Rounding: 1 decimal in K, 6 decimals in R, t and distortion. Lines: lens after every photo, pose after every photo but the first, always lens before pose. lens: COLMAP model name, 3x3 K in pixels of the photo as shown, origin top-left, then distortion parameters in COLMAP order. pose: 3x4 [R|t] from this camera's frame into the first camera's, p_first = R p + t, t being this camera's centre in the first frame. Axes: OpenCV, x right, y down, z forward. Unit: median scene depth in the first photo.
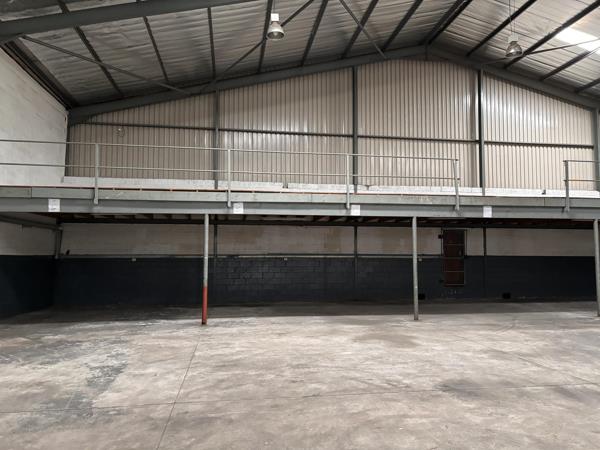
lens RADIAL K [[454.5, 0, 300.0], [0, 454.5, 225.0], [0, 0, 1]] dist [0.060458, -0.000263]
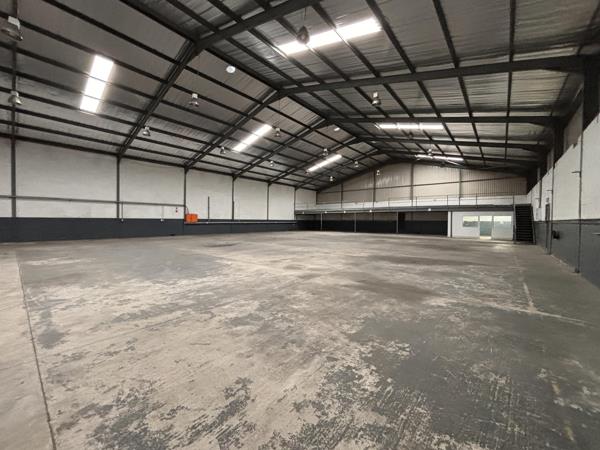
lens RADIAL K [[242.6, 0, 300.0], [0, 242.6, 225.0], [0, 0, 1]] dist [0.000834, -0.000211]
pose [[0.661865, 0.015995, -0.749452, 1.331540], [0.048650, 0.996748, 0.064238, -0.060163], [0.748043, -0.078978, 0.658935, -0.880472]]
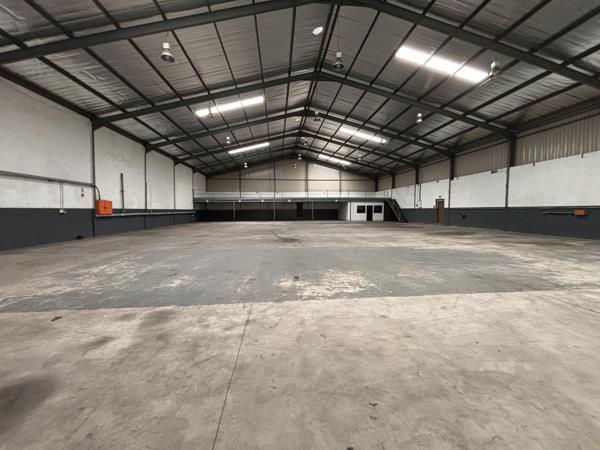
lens RADIAL K [[242.6, 0, 300.0], [0, 242.6, 225.0], [0, 0, 1]] dist [0.000834, -0.000211]
pose [[0.998621, -0.001899, -0.052458, 0.493634], [0.008828, 0.991188, 0.132171, -0.086629], [0.051744, -0.132451, 0.989838, -1.252122]]
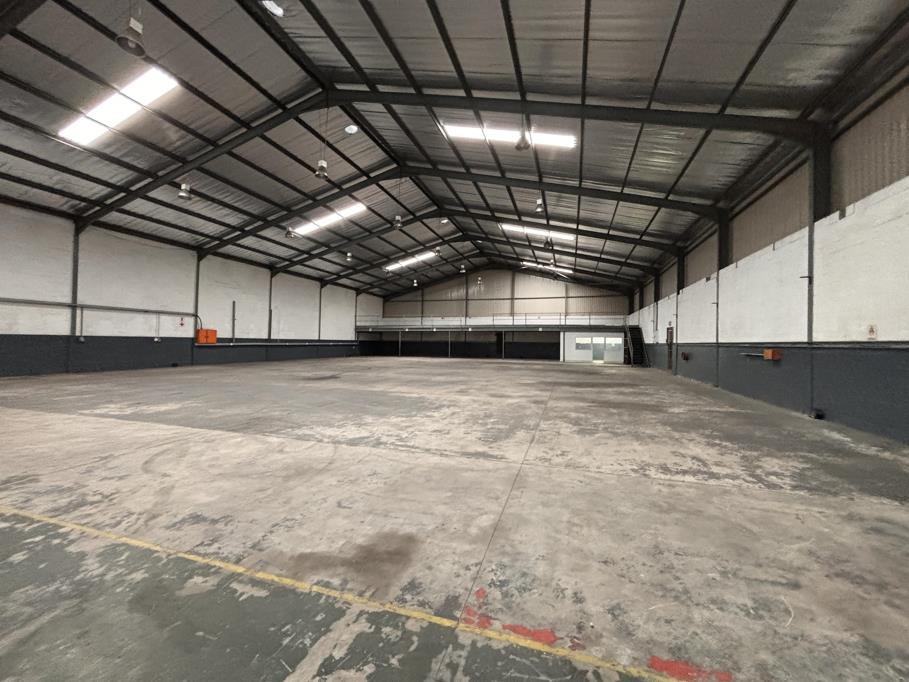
lens RADIAL K [[367.6, 0, 454.5], [0, 367.6, 341.0], [0, 0, 1]] dist [0.000834, -0.000211]
pose [[0.898735, 0.006762, -0.438440, 1.157480], [0.021521, 0.997996, 0.059506, -0.082854], [0.437964, -0.062915, 0.896788, -1.211114]]
